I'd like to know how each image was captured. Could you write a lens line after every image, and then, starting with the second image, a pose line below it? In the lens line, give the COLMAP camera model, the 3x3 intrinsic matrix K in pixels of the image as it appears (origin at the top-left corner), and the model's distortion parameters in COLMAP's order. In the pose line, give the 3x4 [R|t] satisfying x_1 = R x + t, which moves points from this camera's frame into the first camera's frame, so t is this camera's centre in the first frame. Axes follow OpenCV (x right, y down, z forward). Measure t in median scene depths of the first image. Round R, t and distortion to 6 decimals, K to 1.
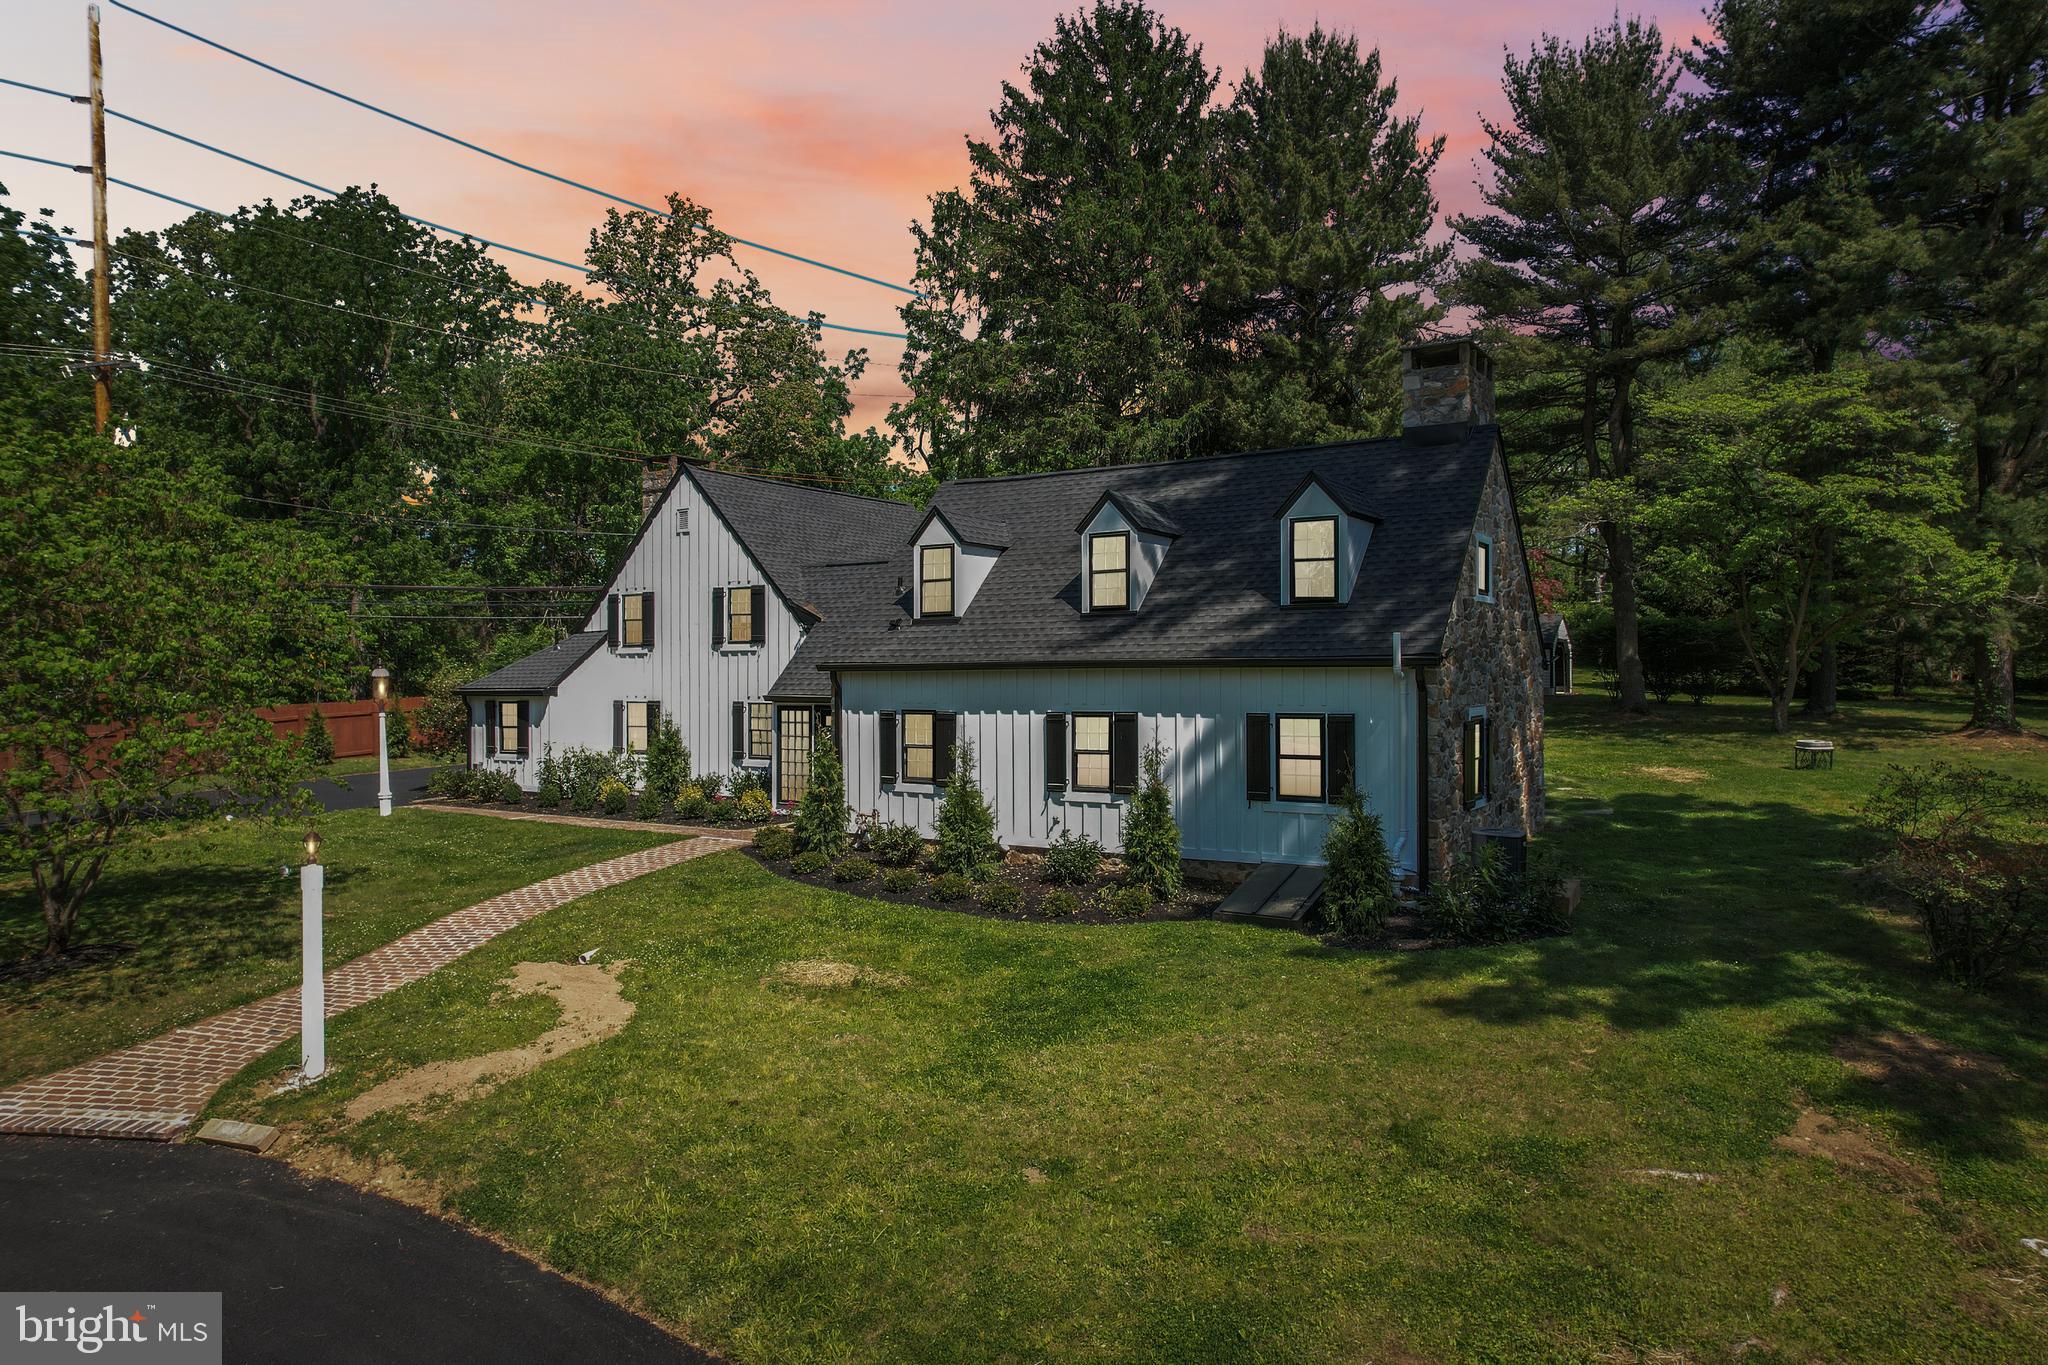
lens RADIAL K [[1306.3, 0, 1024.0], [0, 1306.3, 682.5], [0, 0, 1]] dist [-0.055264, -0.001090]
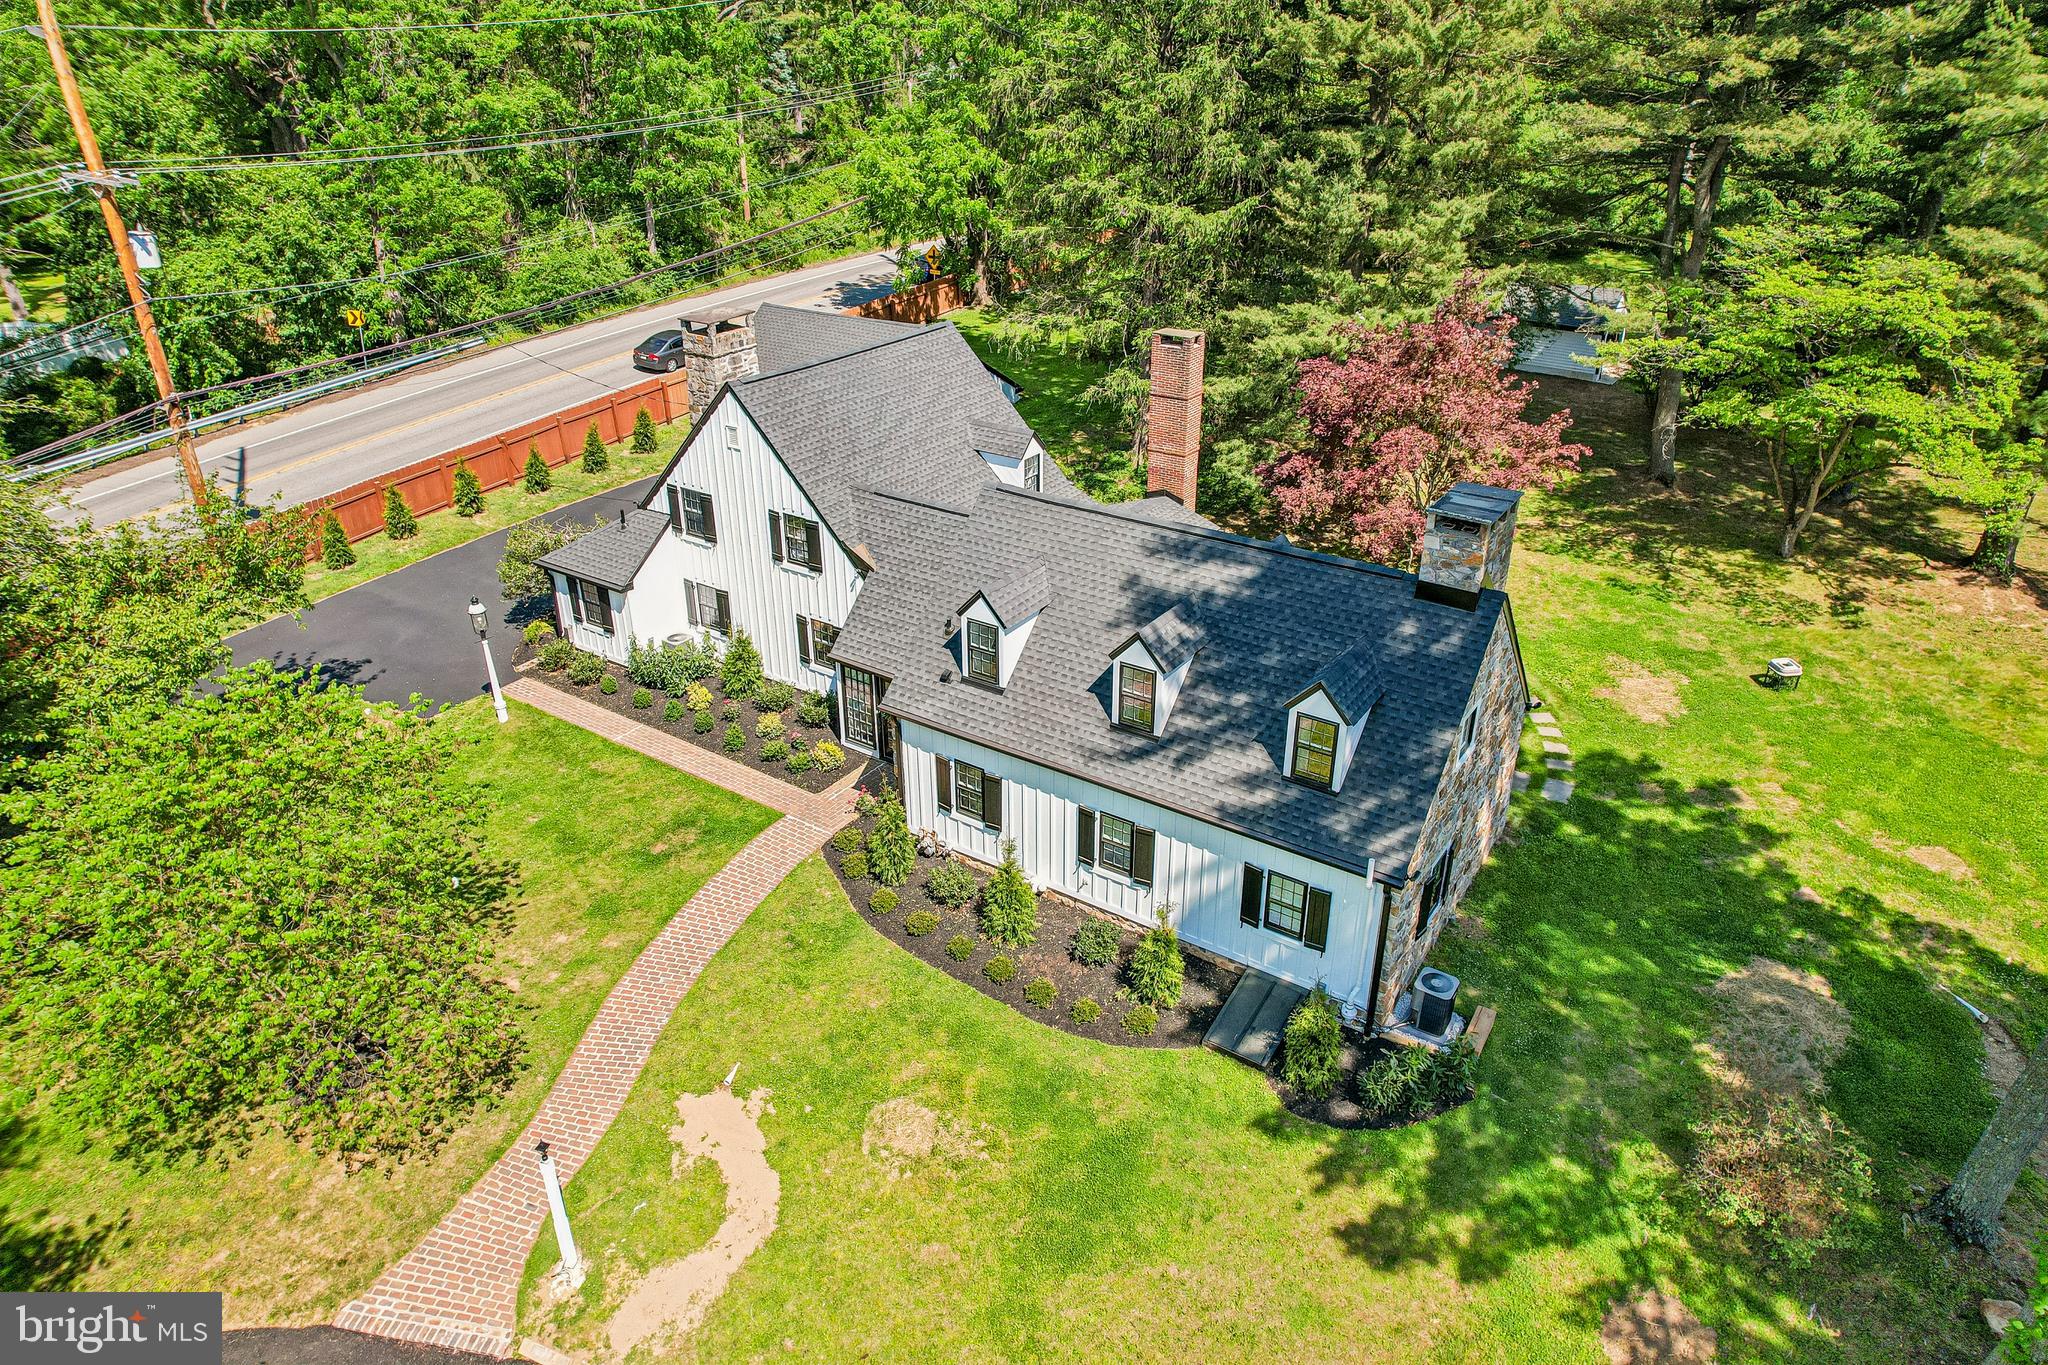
lens RADIAL K [[1299.6, 0, 1024.0], [0, 1299.6, 682.5], [0, 0, 1]] dist [-0.036064, 0.001444]
pose [[0.999554, 0.010394, -0.028006, -0.000434], [0.003486, 0.890534, 0.454903, -0.464165], [0.029668, -0.454798, 0.890100, 0.004247]]
